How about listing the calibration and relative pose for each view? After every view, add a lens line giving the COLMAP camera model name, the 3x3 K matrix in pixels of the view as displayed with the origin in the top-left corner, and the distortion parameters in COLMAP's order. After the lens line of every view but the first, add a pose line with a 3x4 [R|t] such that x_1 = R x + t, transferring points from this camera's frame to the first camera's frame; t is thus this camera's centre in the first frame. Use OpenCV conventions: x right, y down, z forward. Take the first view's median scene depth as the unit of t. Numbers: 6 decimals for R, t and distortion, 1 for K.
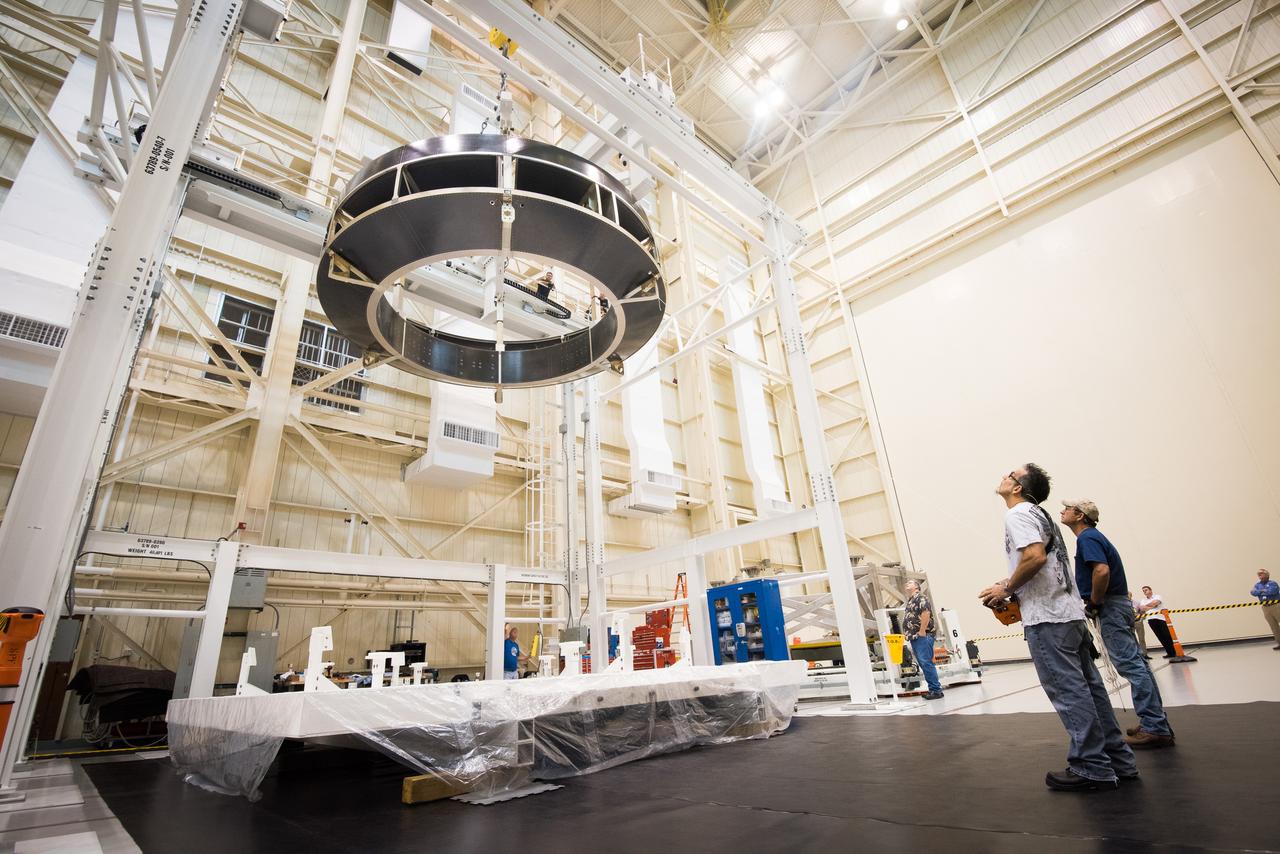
lens RADIAL K [[587.3, 0, 639.5], [0, 587.3, 428.0], [0, 0, 1]] dist [-0.024907, -0.006723]
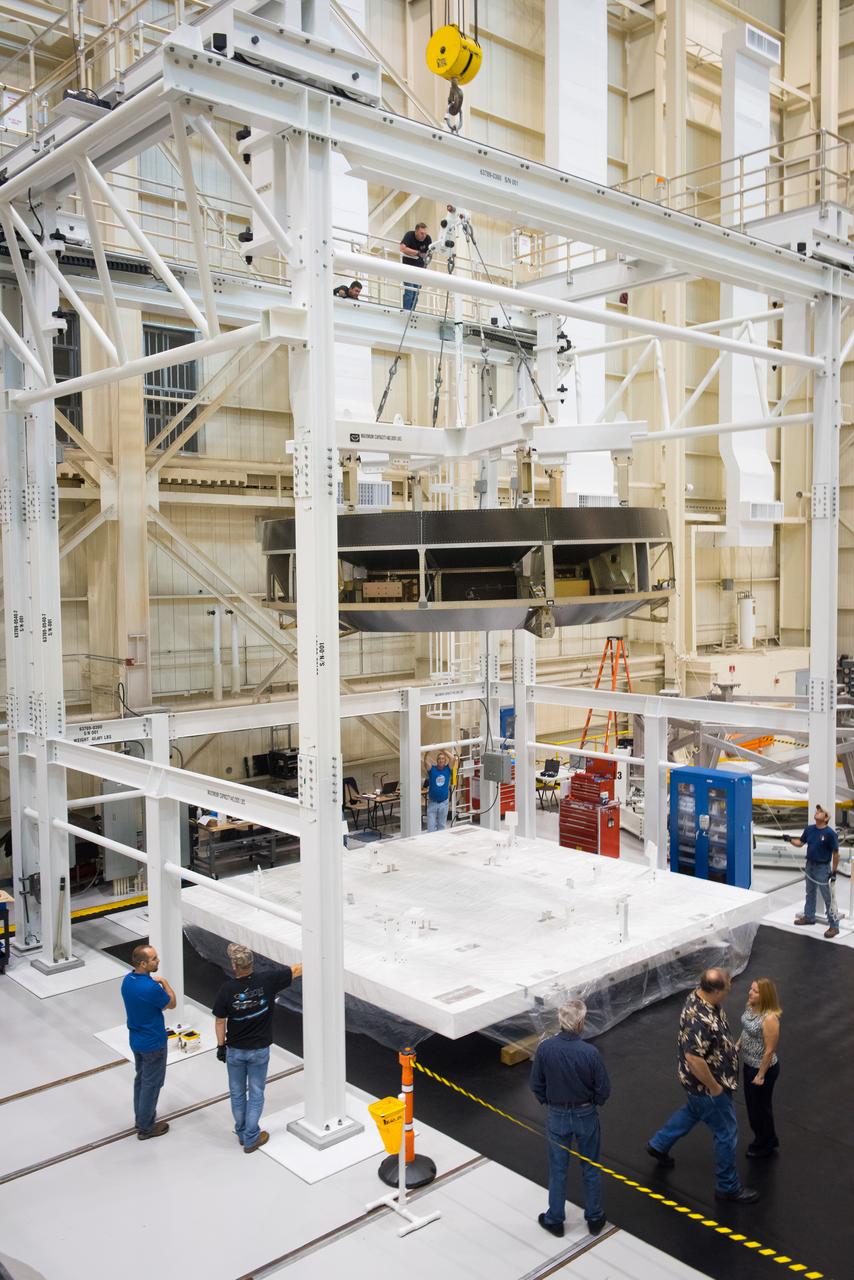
lens RADIAL K [[1118.6, 0, 428.0], [0, 1118.6, 636.2], [0, 0, 1]] dist [-0.002363, -0.003776]
pose [[0.998188, 0.056655, -0.020287, -0.193916], [-0.041654, 0.893787, 0.446553, -0.547585], [0.043432, -0.444899, 0.894527, -0.382820]]
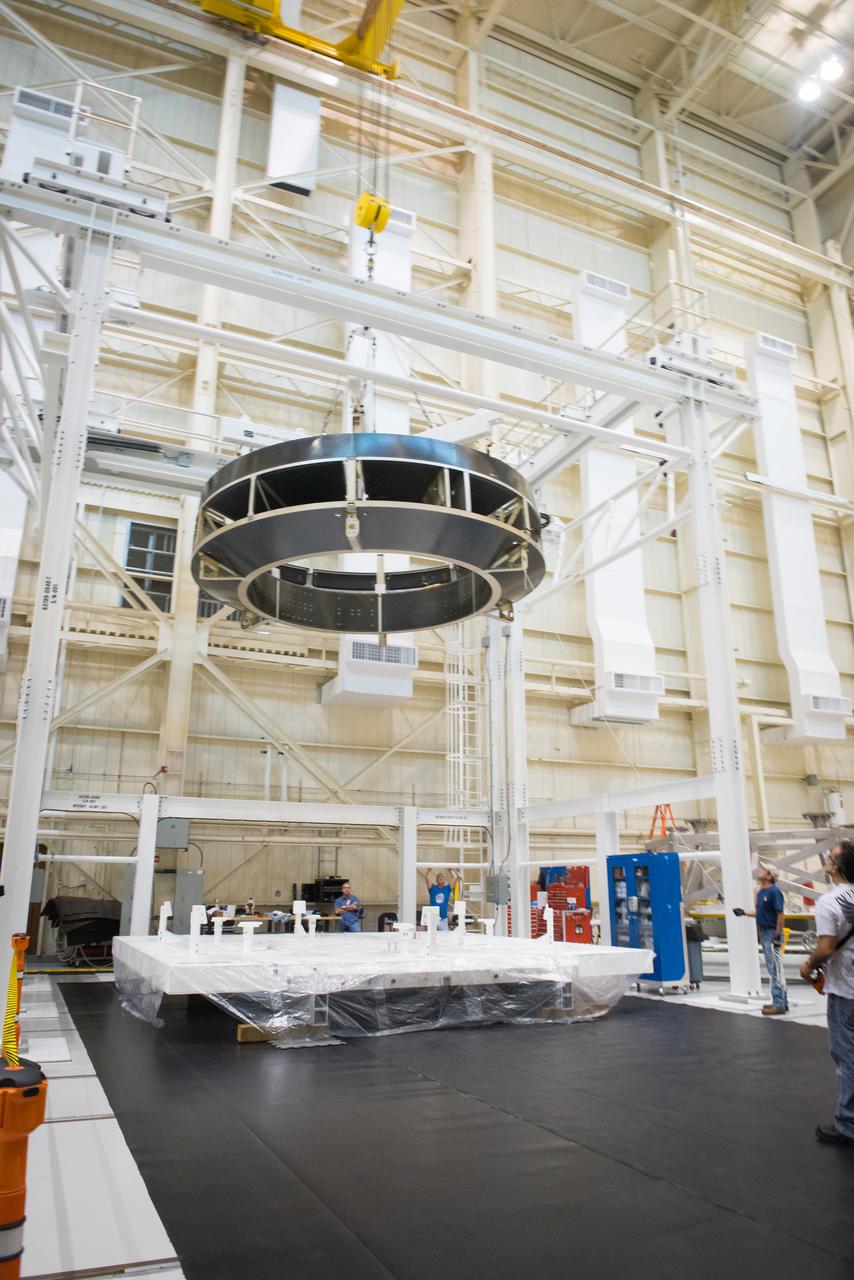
lens RADIAL K [[873.6, 0, 433.7], [0, 873.6, 635.4], [0, 0, 1]] dist [-0.051292, -0.006794]
pose [[0.944316, -0.026707, -0.327955, 0.259782], [0.066846, 0.991487, 0.111737, -0.189385], [0.322178, -0.127437, 0.938062, -0.247905]]
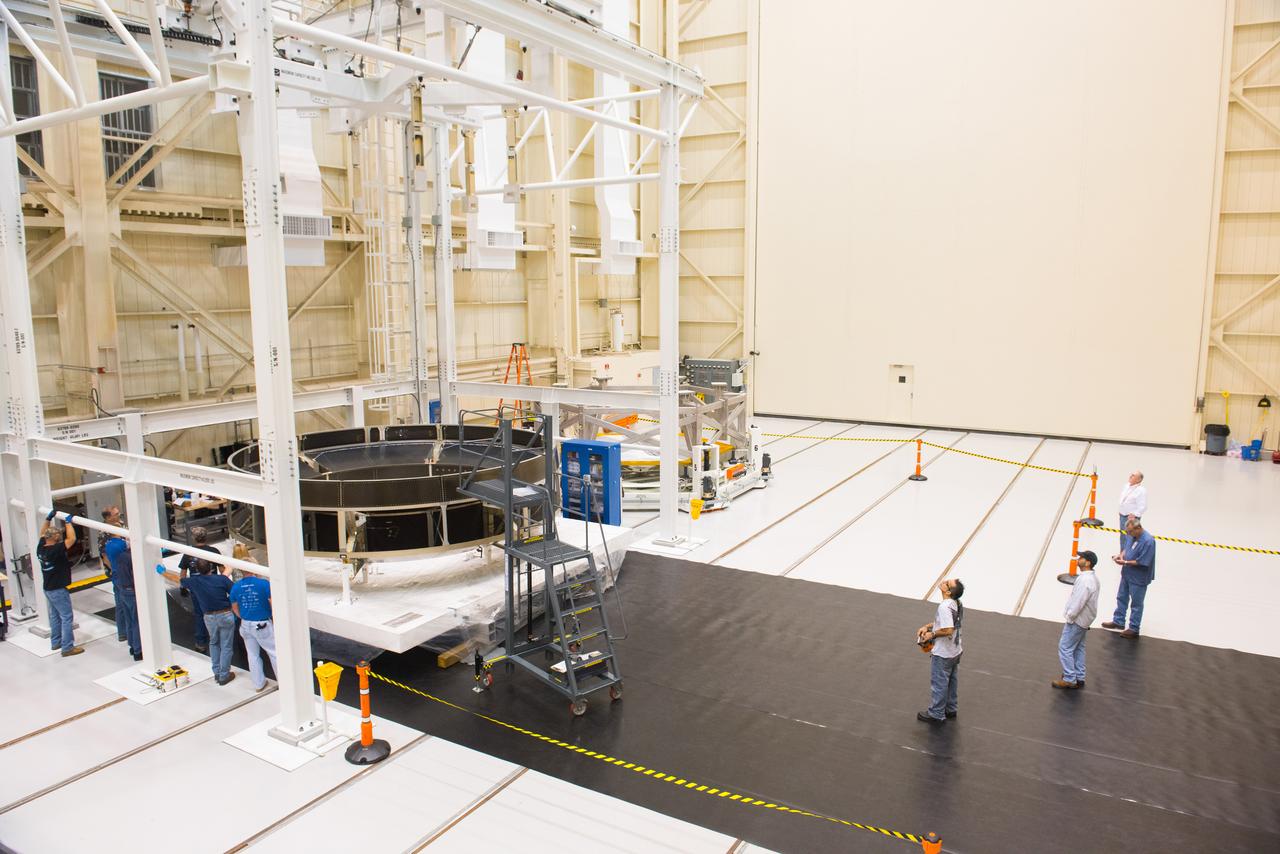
lens RADIAL K [[873.6, 0, 646.7], [0, 873.6, 429.6], [0, 0, 1]] dist [-0.051292, -0.006794]
pose [[0.957911, 0.018341, 0.286479, -0.190015], [-0.165416, 0.850884, 0.498632, -0.550575], [-0.234615, -0.525034, 0.818105, -0.401222]]
